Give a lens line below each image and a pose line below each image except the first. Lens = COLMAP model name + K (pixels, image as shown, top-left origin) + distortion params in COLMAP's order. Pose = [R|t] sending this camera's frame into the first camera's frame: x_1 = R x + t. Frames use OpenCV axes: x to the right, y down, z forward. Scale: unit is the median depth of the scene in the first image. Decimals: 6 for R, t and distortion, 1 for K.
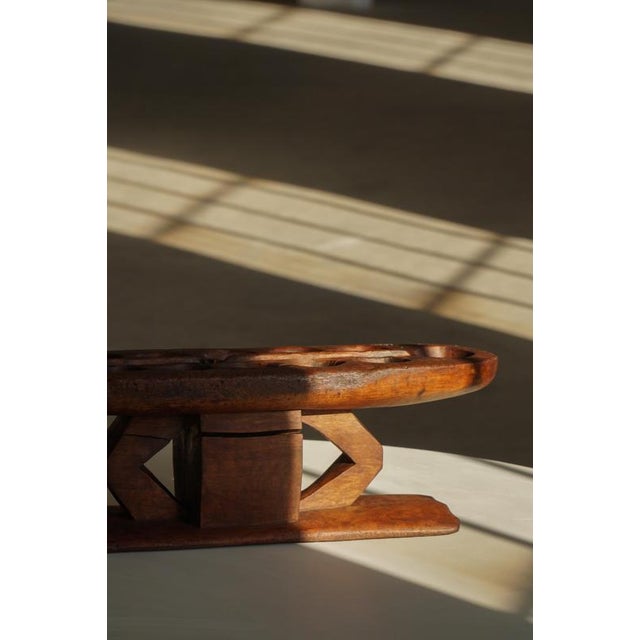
lens RADIAL K [[3723.8, 0, 320.2], [0, 3723.8, 320.3], [0, 0, 1]] dist [-1.426813, 0.000000]
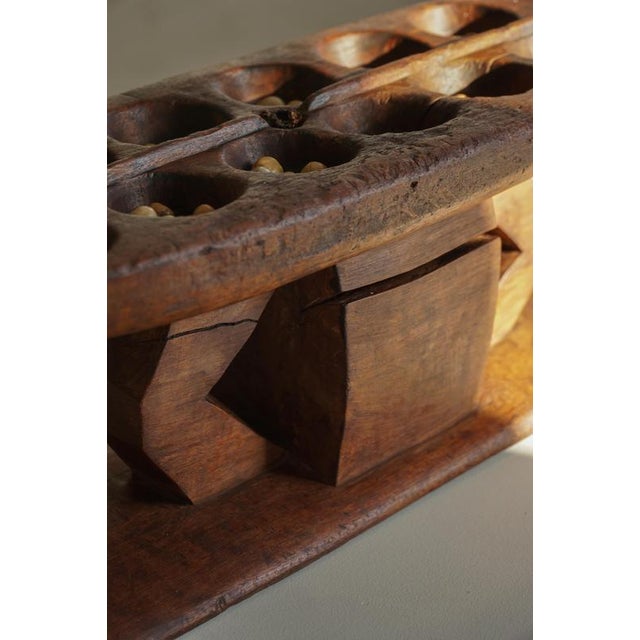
lens RADIAL K [[2015.7, 0, 320.2], [0, 2015.7, 319.6], [0, 0, 1]] dist [-0.279350, 0.000000]
pose [[0.864927, -0.235383, 0.443279, -0.139552], [0.096072, 0.944520, 0.314089, -0.041479], [-0.492617, -0.229077, 0.839555, 0.799603]]
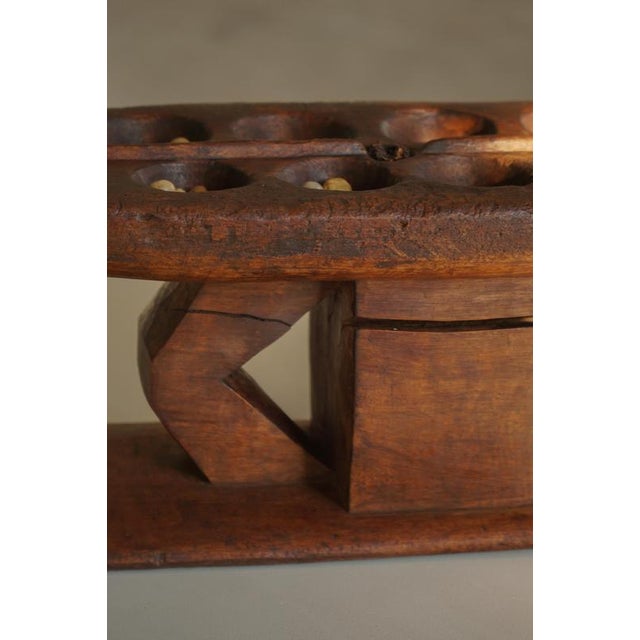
lens RADIAL K [[3723.8, 0, 319.8], [0, 3723.8, 319.9], [0, 0, 1]] dist [-1.426813, 0.000000]
pose [[0.993710, 0.056991, -0.096401, 0.007601], [-0.036405, 0.978462, 0.203190, -0.062547], [0.105905, -0.198402, 0.974382, 0.550981]]
